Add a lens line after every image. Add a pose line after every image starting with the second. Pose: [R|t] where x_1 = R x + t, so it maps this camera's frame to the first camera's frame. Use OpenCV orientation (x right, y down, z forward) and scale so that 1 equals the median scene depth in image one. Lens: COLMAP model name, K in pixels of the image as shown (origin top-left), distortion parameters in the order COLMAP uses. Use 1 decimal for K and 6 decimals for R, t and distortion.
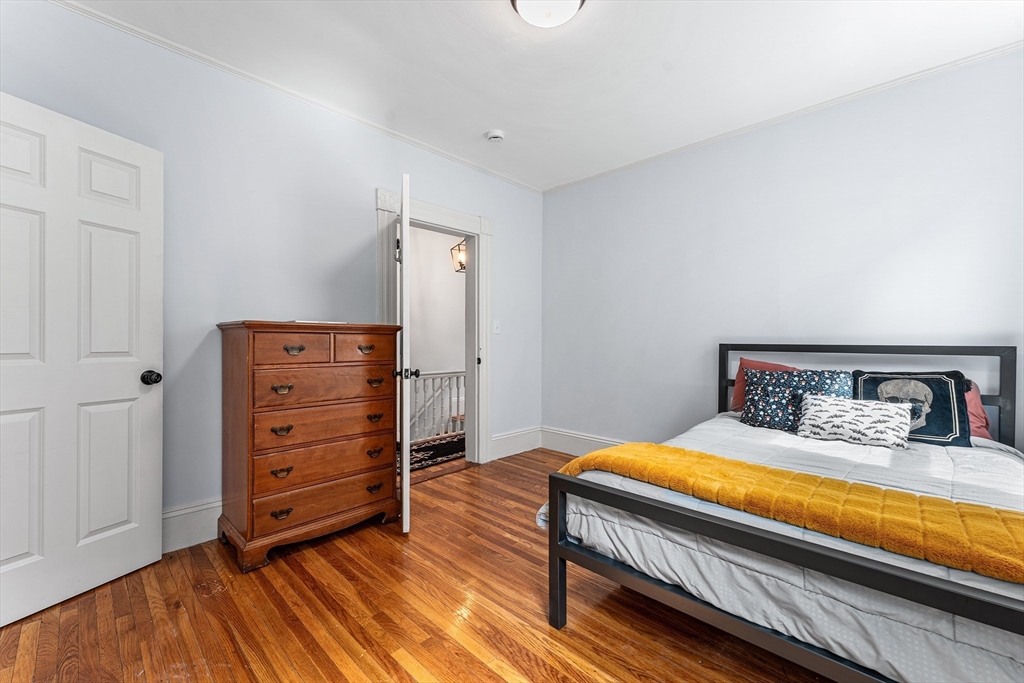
lens RADIAL K [[433.3, 0, 508.6], [0, 433.3, 339.0], [0, 0, 1]] dist [-0.004770, 0.001174]
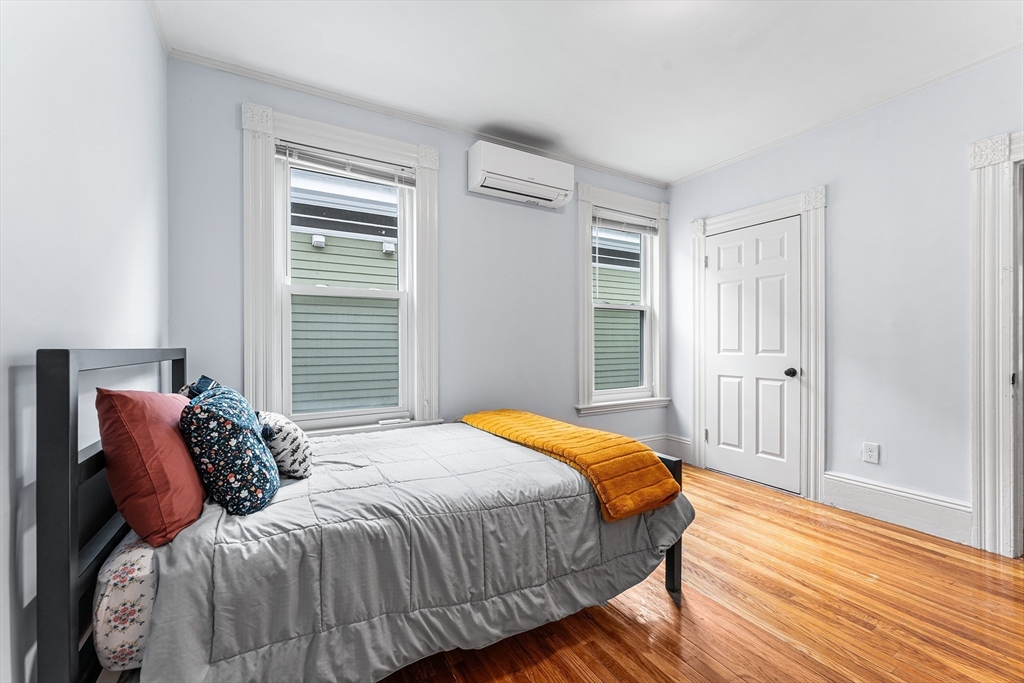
lens RADIAL K [[433.3, 0, 508.3], [0, 433.3, 345.9], [0, 0, 1]] dist [-0.004770, 0.001174]
pose [[-0.952471, -0.003468, 0.304609, 0.181617], [-0.003915, 0.999992, -0.000855, 0.014102], [-0.304604, -0.002007, -0.952477, 2.201757]]
